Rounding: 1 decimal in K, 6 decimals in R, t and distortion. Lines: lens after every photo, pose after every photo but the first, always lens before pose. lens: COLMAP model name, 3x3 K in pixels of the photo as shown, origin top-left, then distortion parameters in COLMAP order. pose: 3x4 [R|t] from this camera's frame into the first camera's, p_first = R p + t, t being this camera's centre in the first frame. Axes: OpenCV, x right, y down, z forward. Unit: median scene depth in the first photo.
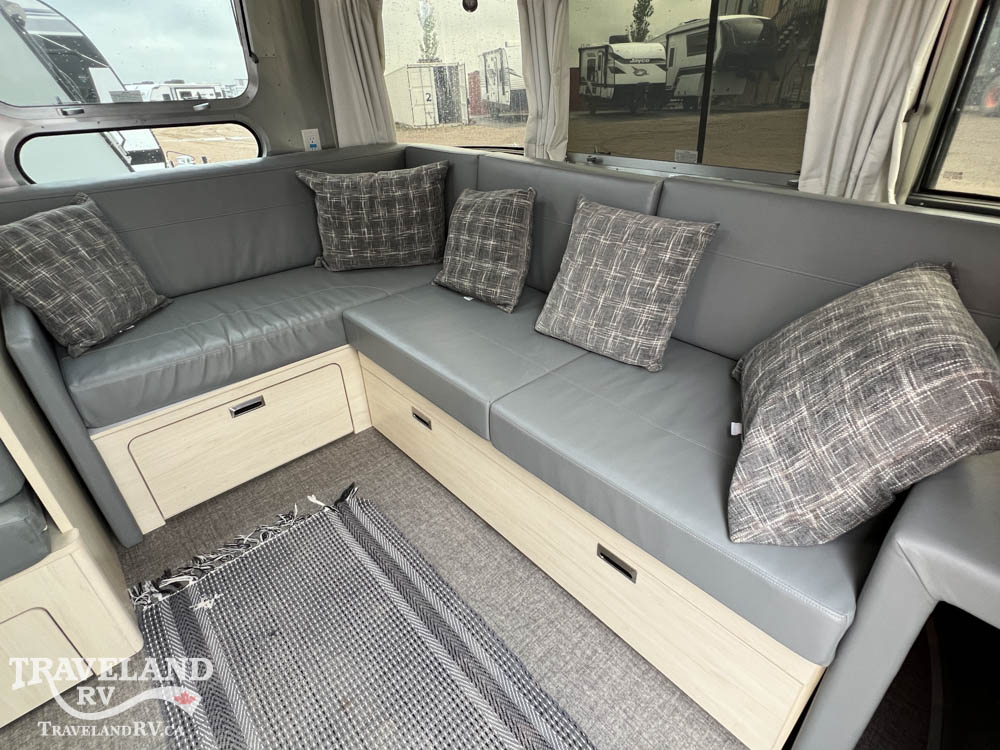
lens RADIAL K [[504.4, 0, 506.1], [0, 504.4, 371.4], [0, 0, 1]] dist [-0.000698, -0.000428]
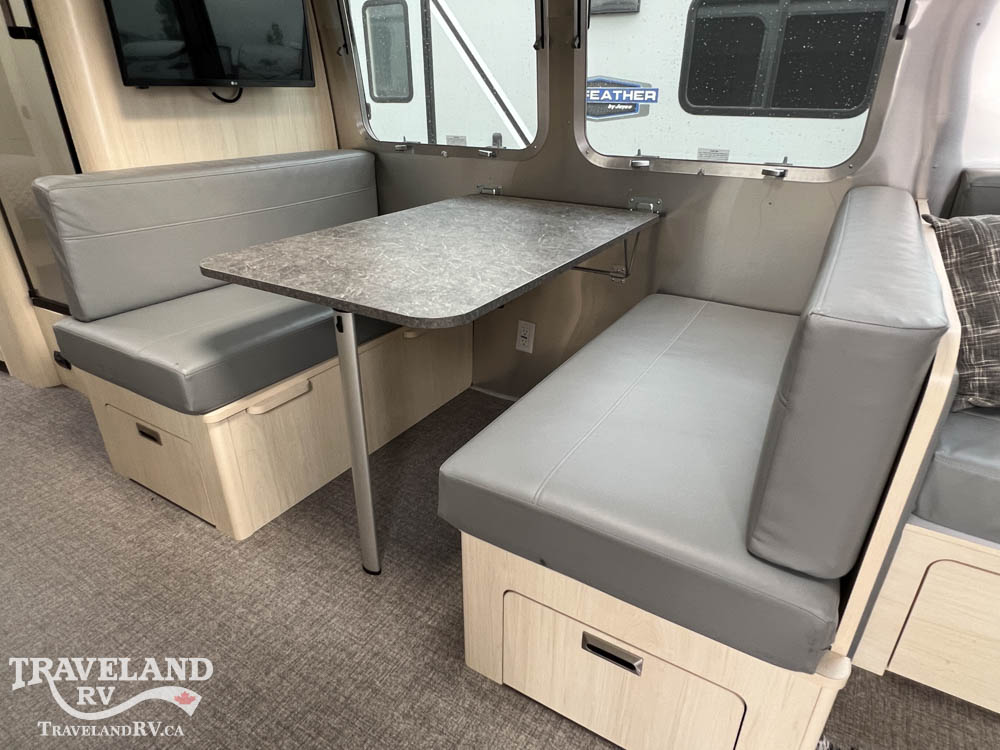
lens RADIAL K [[588.8, 0, 506.5], [0, 588.8, 374.0], [0, 0, 1]] dist [0.000756, -0.000632]
pose [[0.293862, 0.439012, -0.849067, -0.374757], [-0.487268, 0.833003, 0.262062, 0.014389], [0.822323, 0.336713, 0.458704, 0.120988]]
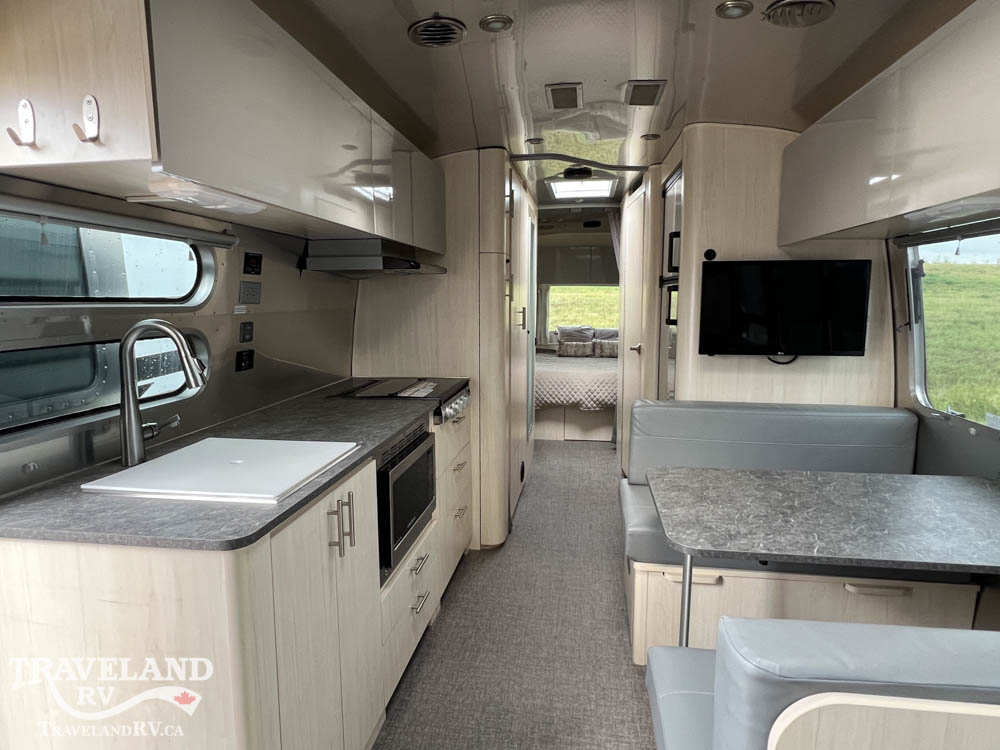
lens RADIAL K [[588.8, 0, 504.7], [0, 588.8, 372.8], [0, 0, 1]] dist [0.000756, -0.000632]
pose [[-0.764933, 0.107936, -0.635002, -0.187355], [-0.302517, 0.810157, 0.502124, -0.451714], [0.568649, 0.576191, -0.587063, 0.583309]]
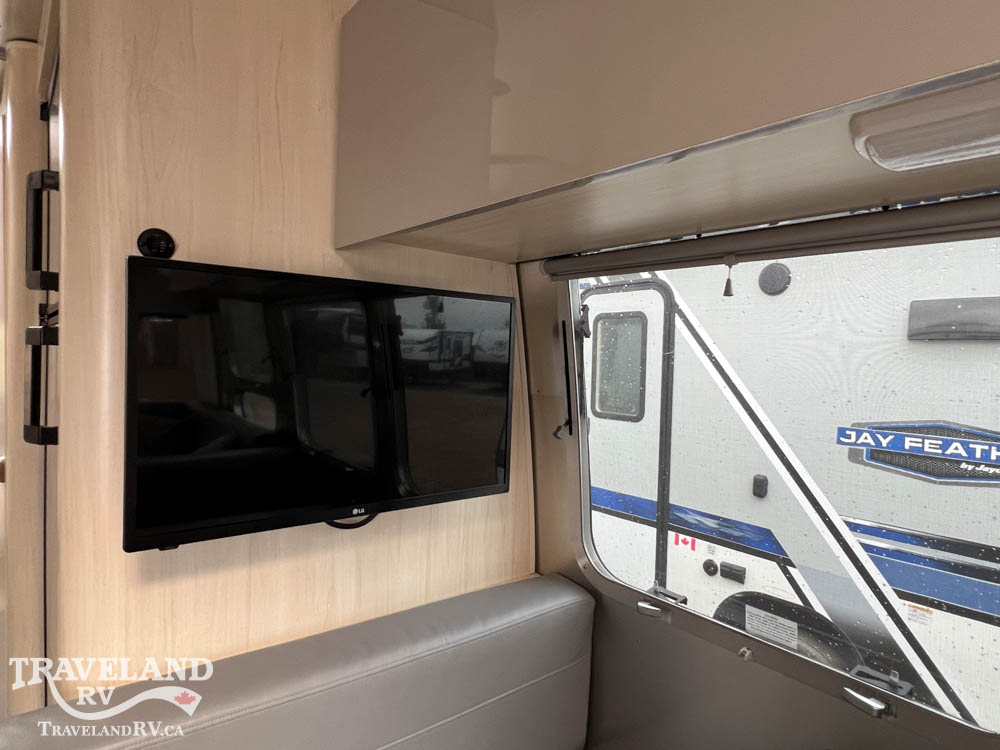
lens RADIAL K [[588.8, 0, 504.5], [0, 588.8, 380.4], [0, 0, 1]] dist [0.000756, -0.000632]
pose [[-0.047831, 0.064446, -0.996774, -1.214270], [-0.524010, 0.847950, 0.079969, -0.158180], [0.850368, 0.526144, -0.006788, 0.079613]]
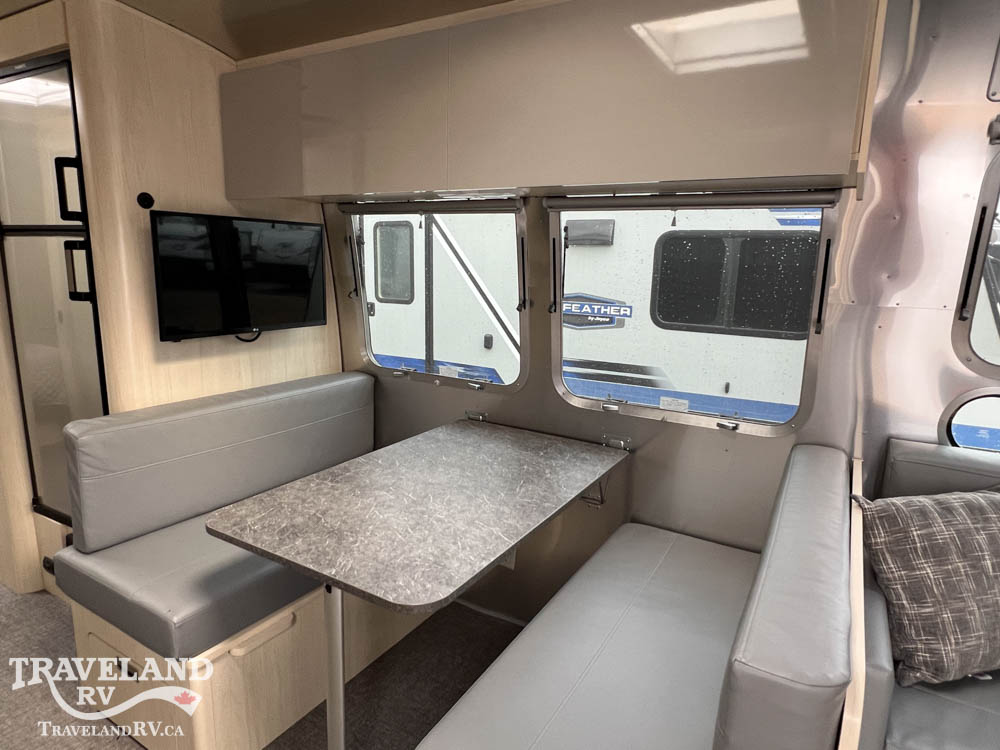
lens RADIAL K [[588.8, 0, 506.3], [0, 588.8, 376.0], [0, 0, 1]] dist [0.000756, -0.000632]
pose [[0.299977, 0.215888, -0.929196, -0.336221], [-0.505654, 0.861942, 0.037019, -0.153691], [0.808905, 0.458747, 0.367727, 0.029288]]
